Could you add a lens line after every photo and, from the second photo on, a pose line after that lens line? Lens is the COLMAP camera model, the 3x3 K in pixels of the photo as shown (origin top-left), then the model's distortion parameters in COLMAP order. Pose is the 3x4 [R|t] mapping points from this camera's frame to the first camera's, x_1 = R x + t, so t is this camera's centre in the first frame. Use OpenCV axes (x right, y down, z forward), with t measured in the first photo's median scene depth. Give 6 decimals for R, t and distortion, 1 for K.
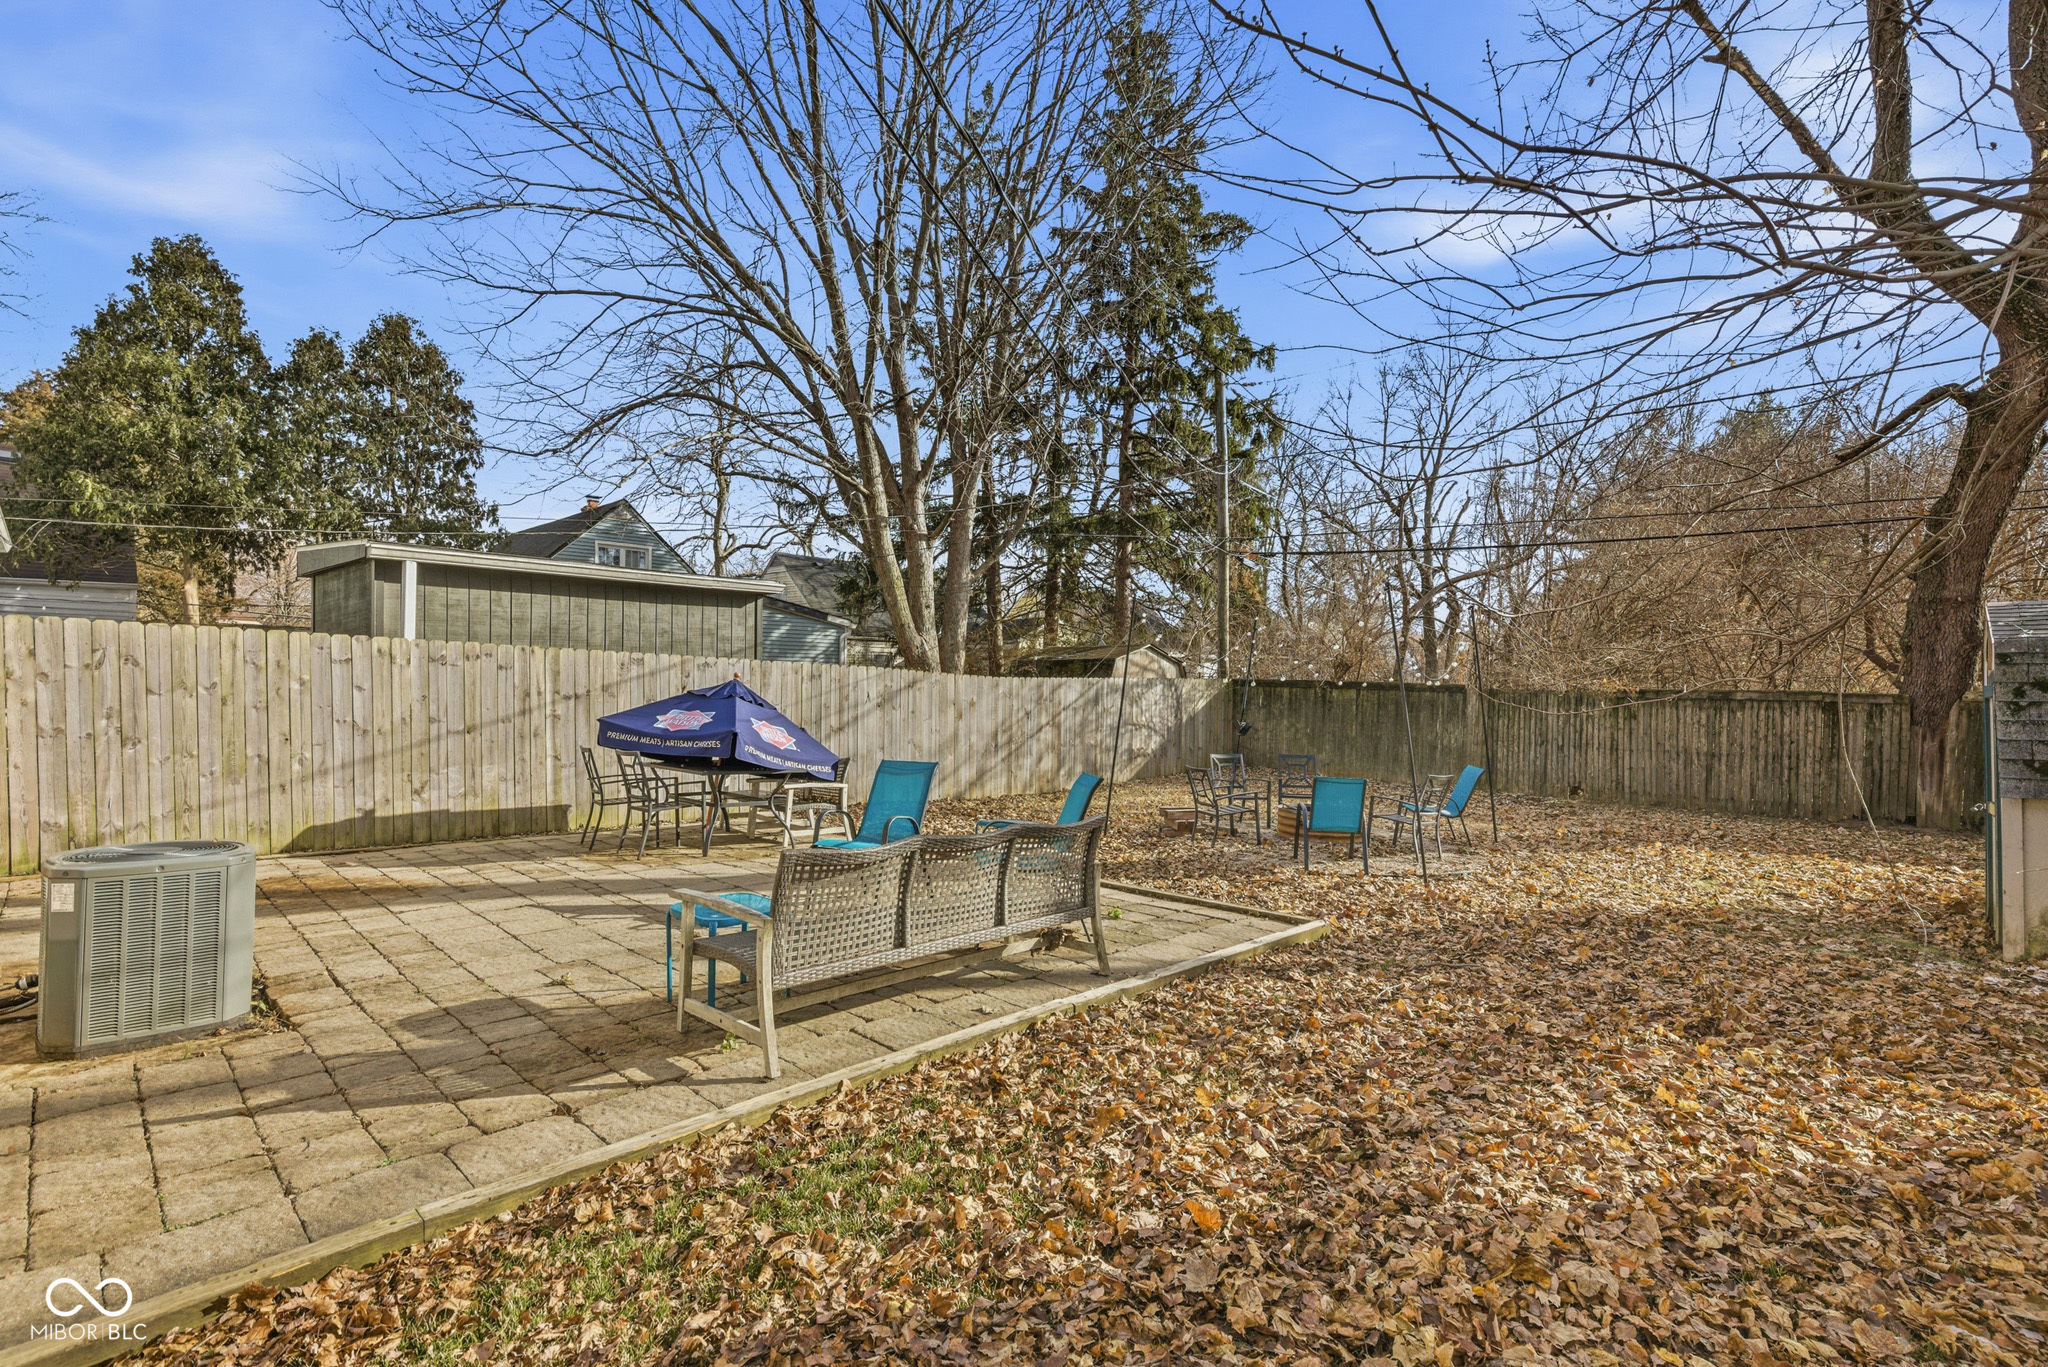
lens RADIAL K [[927.5, 0, 1028.1], [0, 927.5, 701.4], [0, 0, 1]] dist [-0.000395, 0.000058]
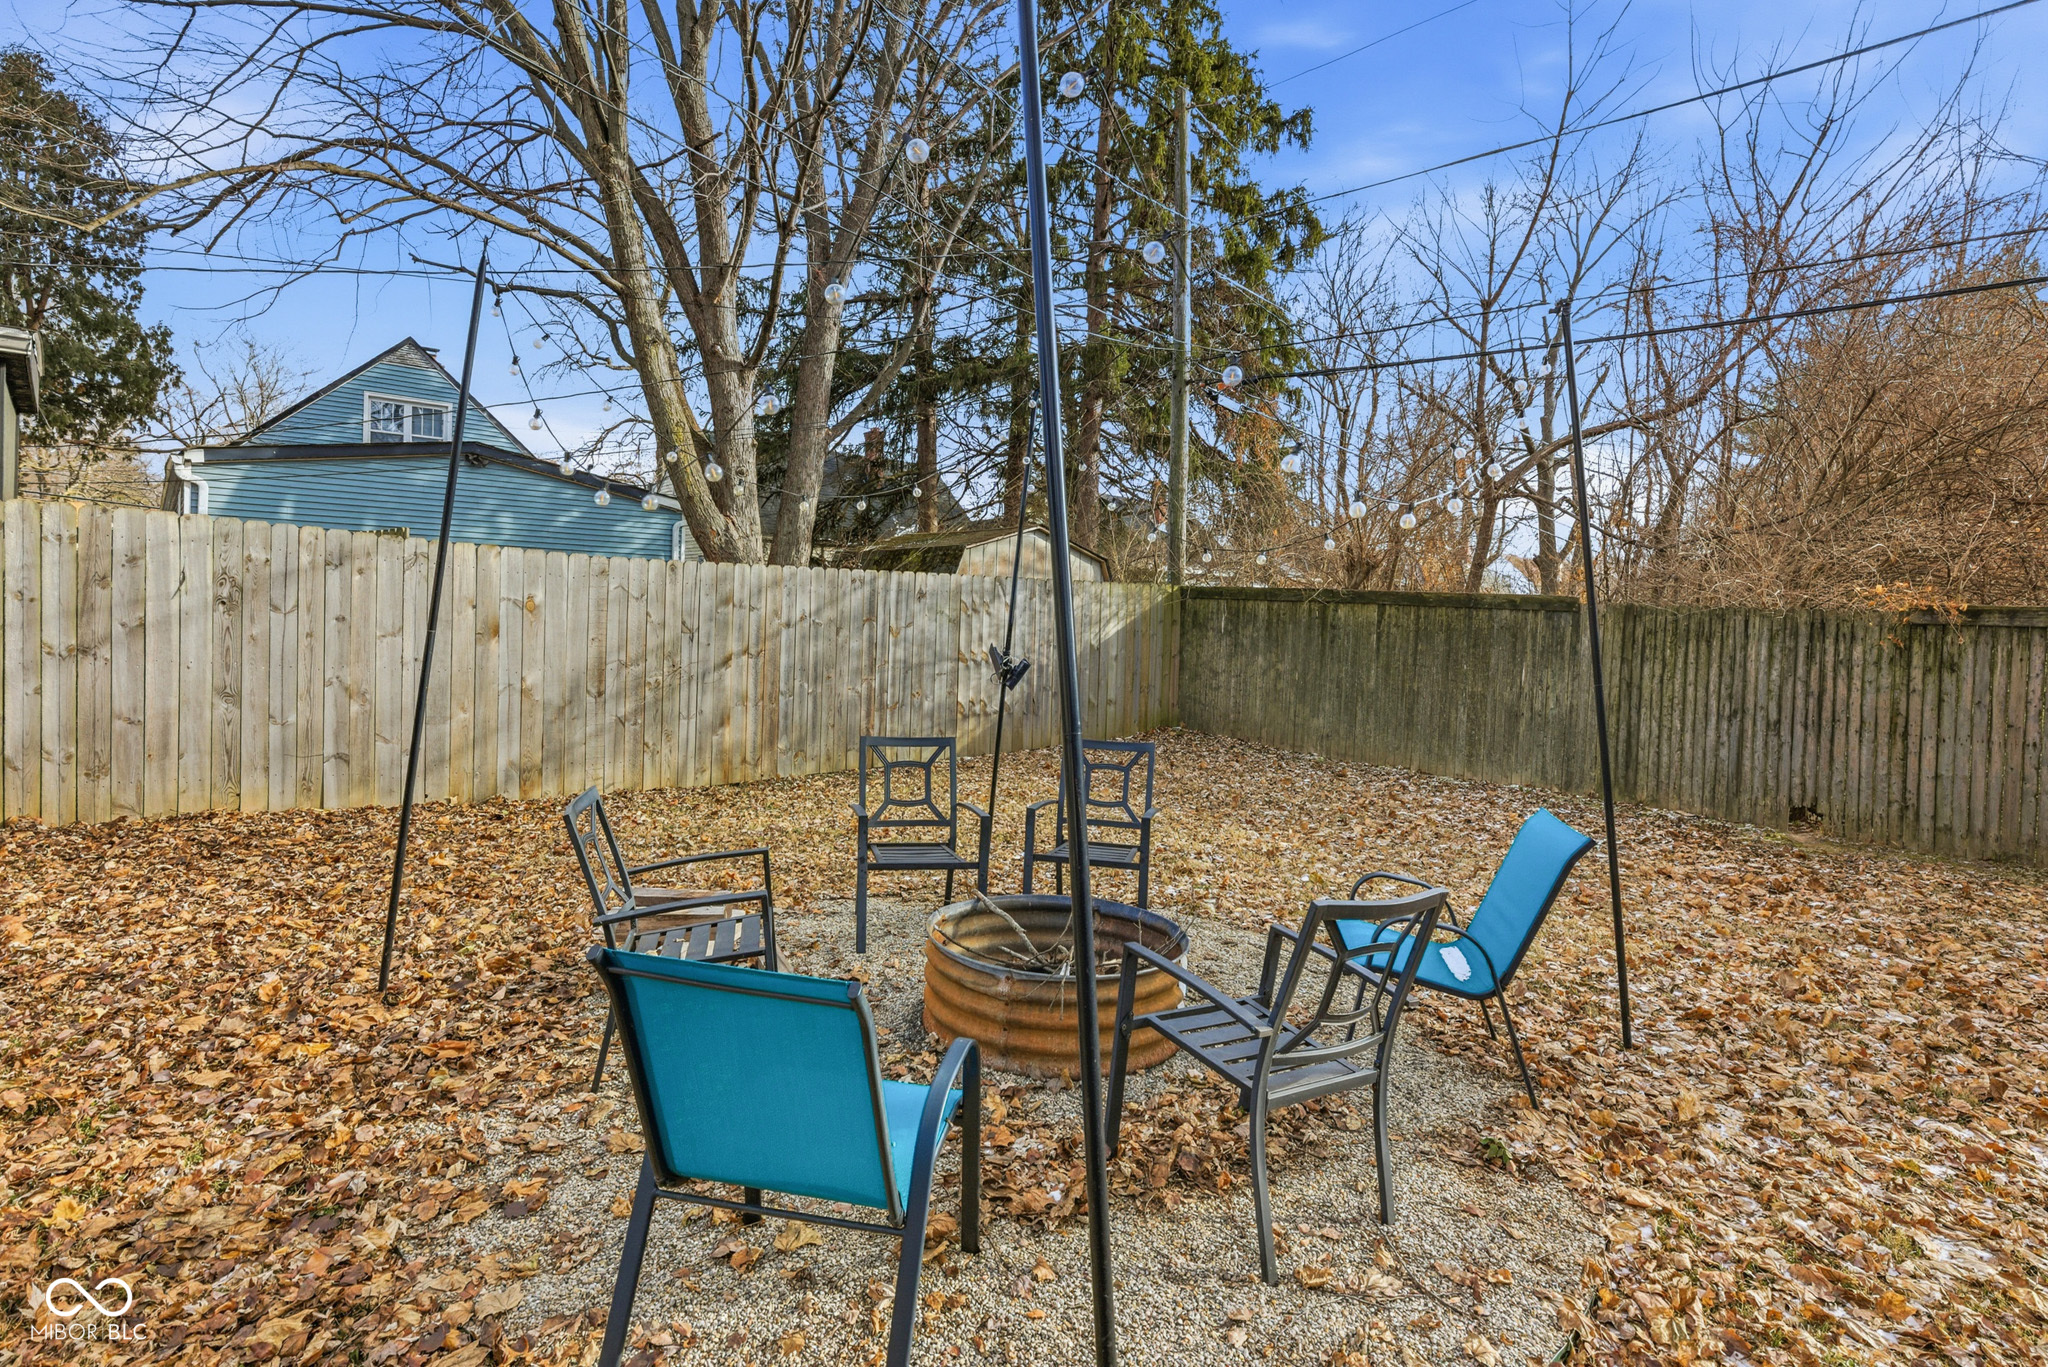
lens RADIAL K [[991.8, 0, 1025.1], [0, 991.8, 651.3], [0, 0, 1]] dist [-0.000907, -0.000161]
pose [[0.996962, 0.021592, -0.074838, 0.151167], [-0.019740, 0.999483, 0.025396, 0.003640], [0.075348, -0.023842, 0.996872, 0.311354]]
